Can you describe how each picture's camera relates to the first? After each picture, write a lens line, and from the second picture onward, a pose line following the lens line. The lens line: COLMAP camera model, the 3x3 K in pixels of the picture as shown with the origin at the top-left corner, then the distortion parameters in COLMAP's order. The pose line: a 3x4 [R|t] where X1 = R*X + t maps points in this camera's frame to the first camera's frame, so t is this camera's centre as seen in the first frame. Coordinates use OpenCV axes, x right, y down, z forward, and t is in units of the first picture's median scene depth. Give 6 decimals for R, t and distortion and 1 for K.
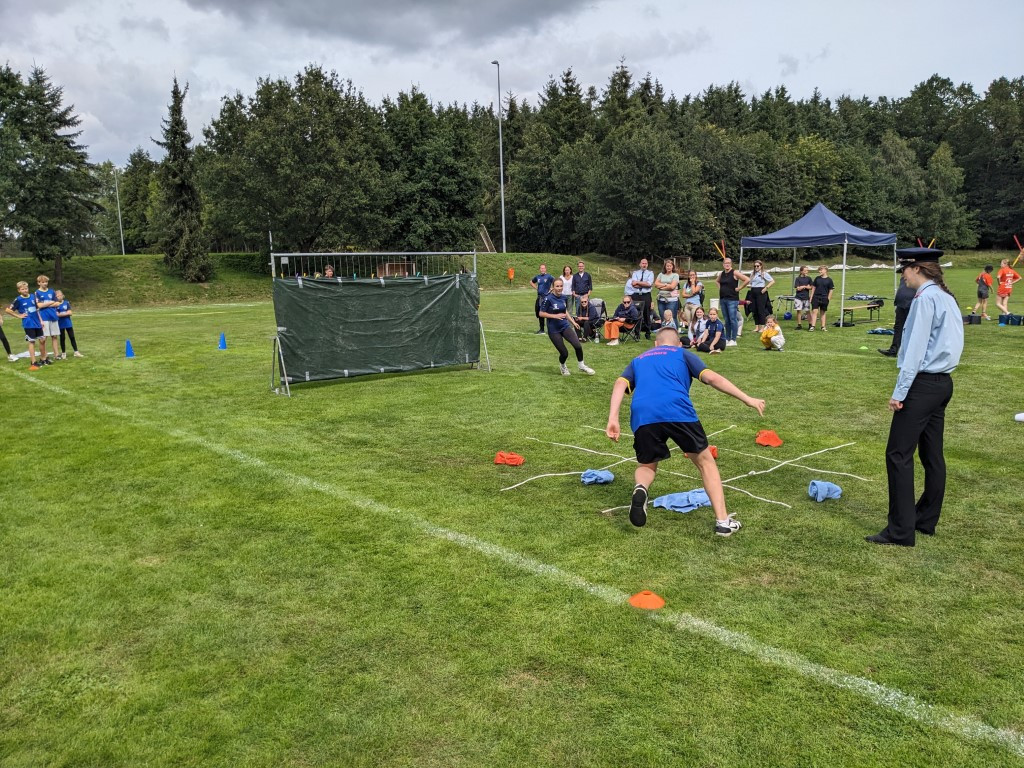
lens RADIAL K [[788.2, 0, 519.3], [0, 788.2, 394.6], [0, 0, 1]] dist [0.043177, -0.066230]
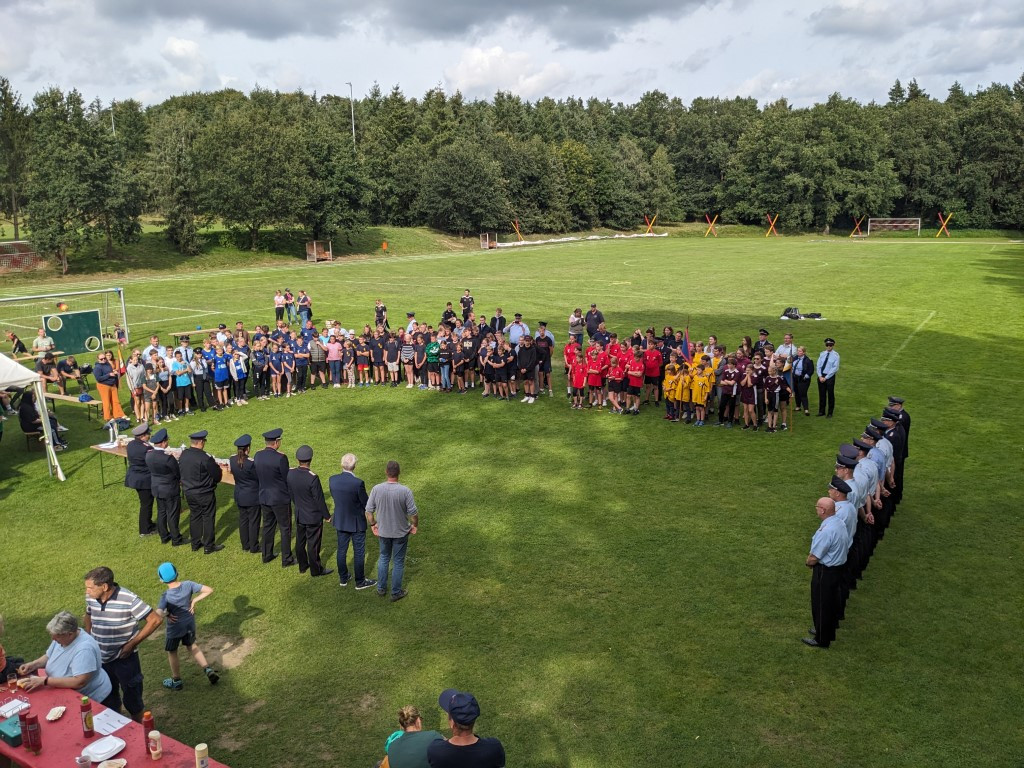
lens RADIAL K [[789.4, 0, 512.0], [0, 789.4, 384.0], [0, 0, 1]] dist [0.033049, -0.054615]
pose [[0.960703, -0.044478, 0.273992, -0.169020], [0.031363, 0.998151, 0.052064, 0.027353], [-0.275802, -0.041425, 0.960322, -0.410686]]
